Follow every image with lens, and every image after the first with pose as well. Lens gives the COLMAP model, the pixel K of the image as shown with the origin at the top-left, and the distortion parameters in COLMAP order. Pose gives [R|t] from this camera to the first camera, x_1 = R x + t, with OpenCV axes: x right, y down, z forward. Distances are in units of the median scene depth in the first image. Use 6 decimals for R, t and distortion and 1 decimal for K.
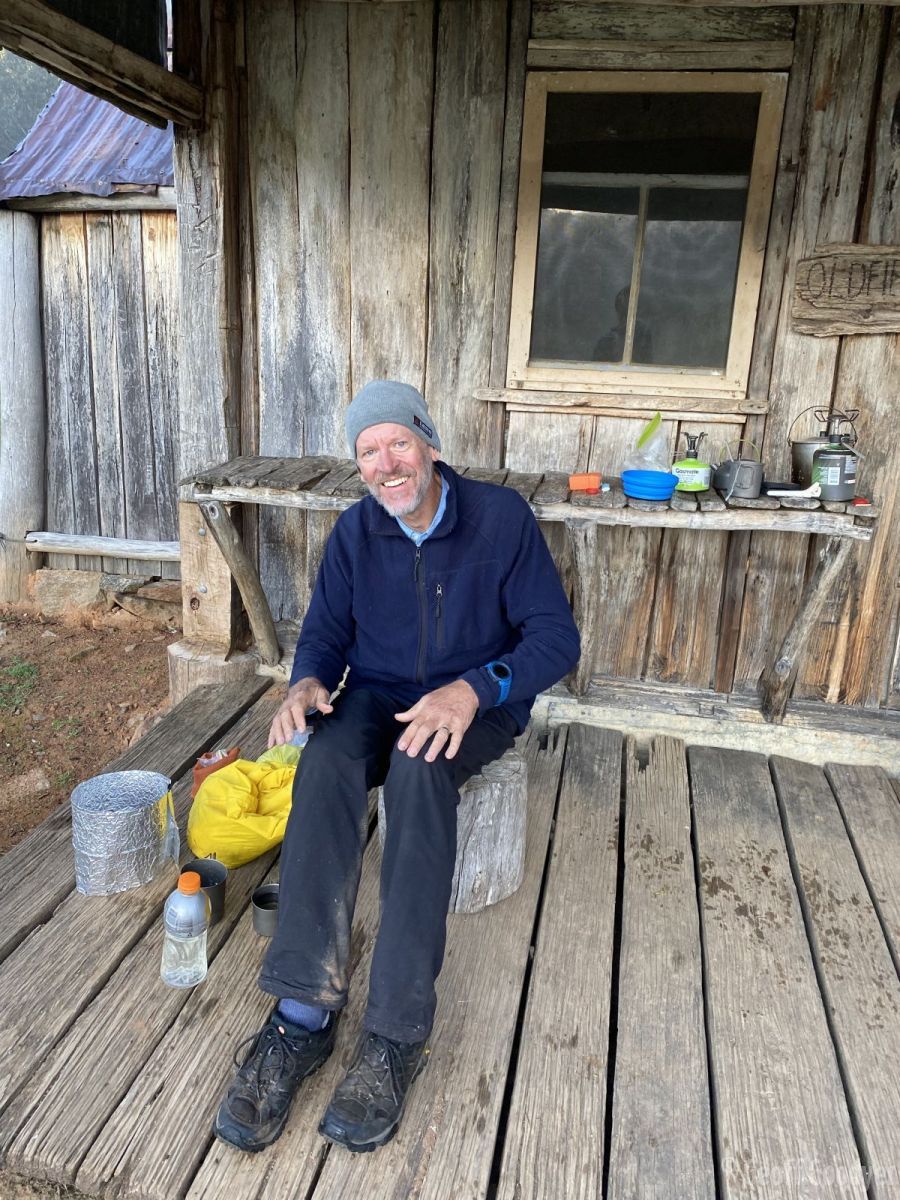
lens RADIAL K [[900.8, 0, 450.0], [0, 900.8, 600.0], [0, 0, 1]] dist [0.087657, -0.136175]
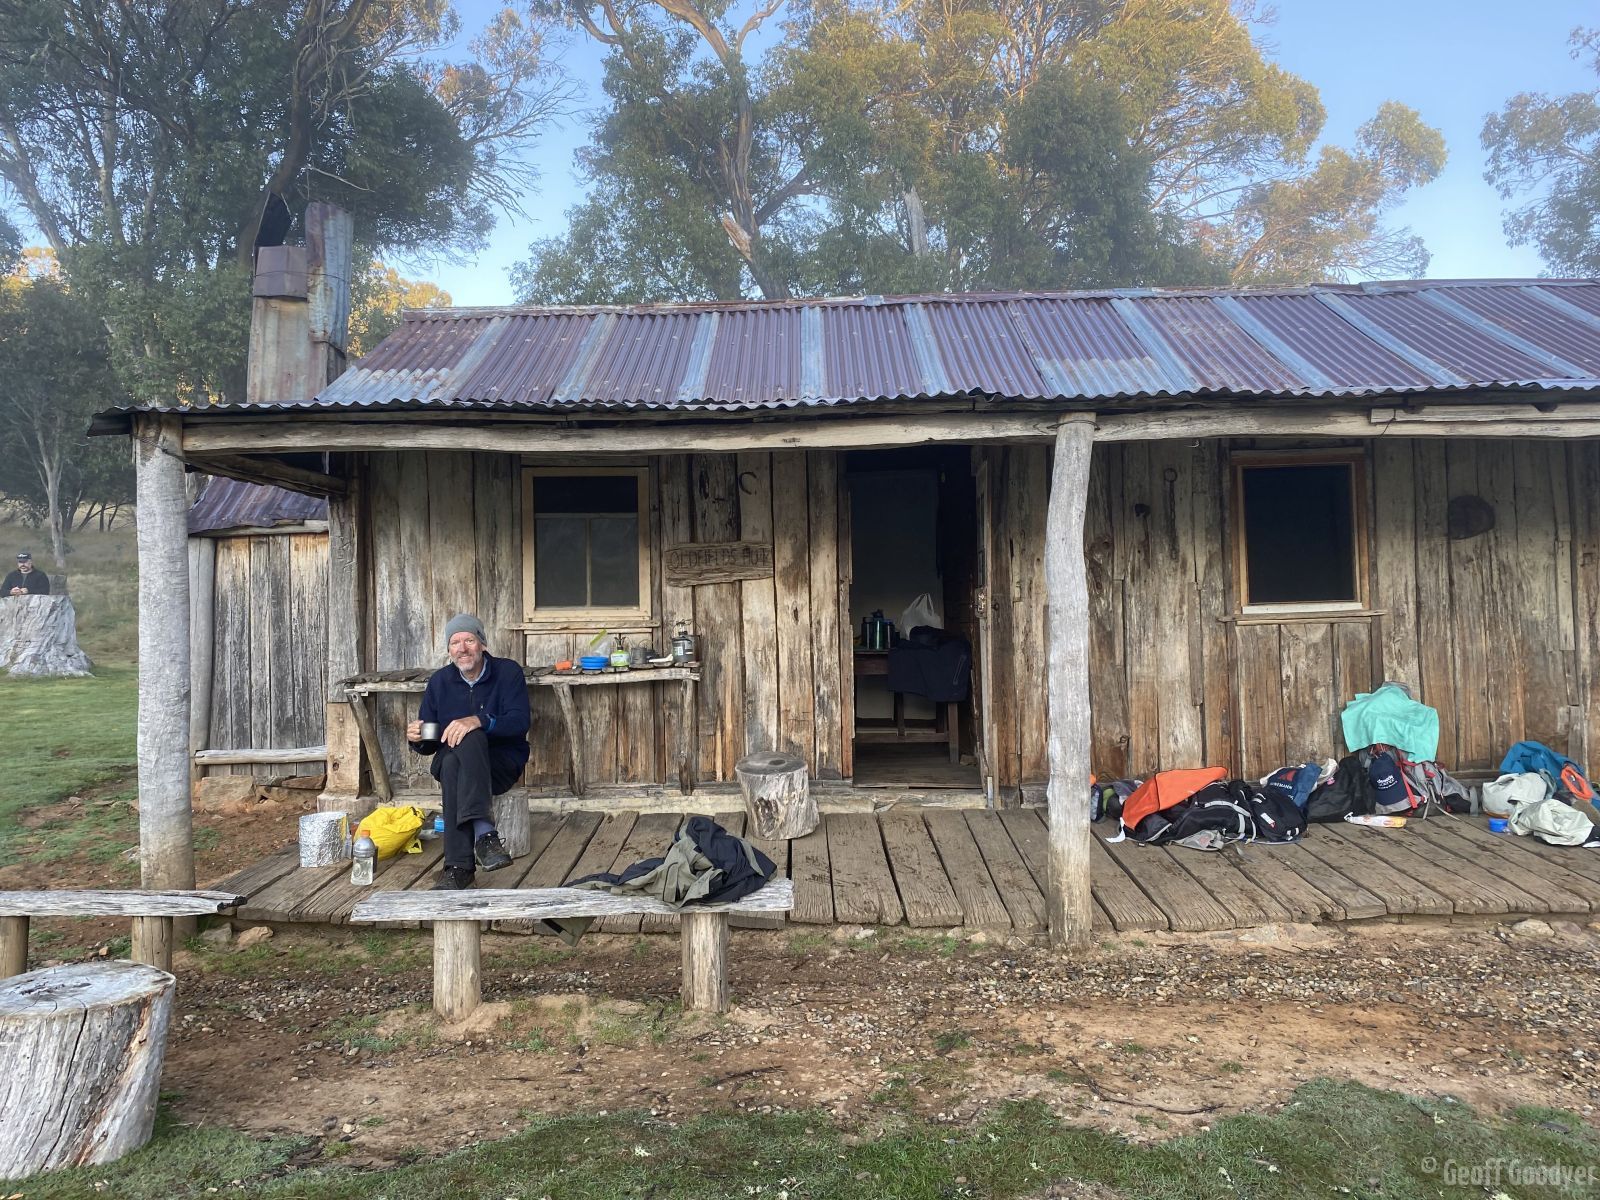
lens RADIAL K [[1201.0, 0, 800.0], [0, 1201.0, 600.0], [0, 0, 1]] dist [0.087657, -0.136175]
pose [[0.981042, -0.060758, 0.184025, 0.156413], [0.109033, 0.958082, -0.264936, 0.403422], [-0.160215, 0.279978, 0.946543, -1.322626]]
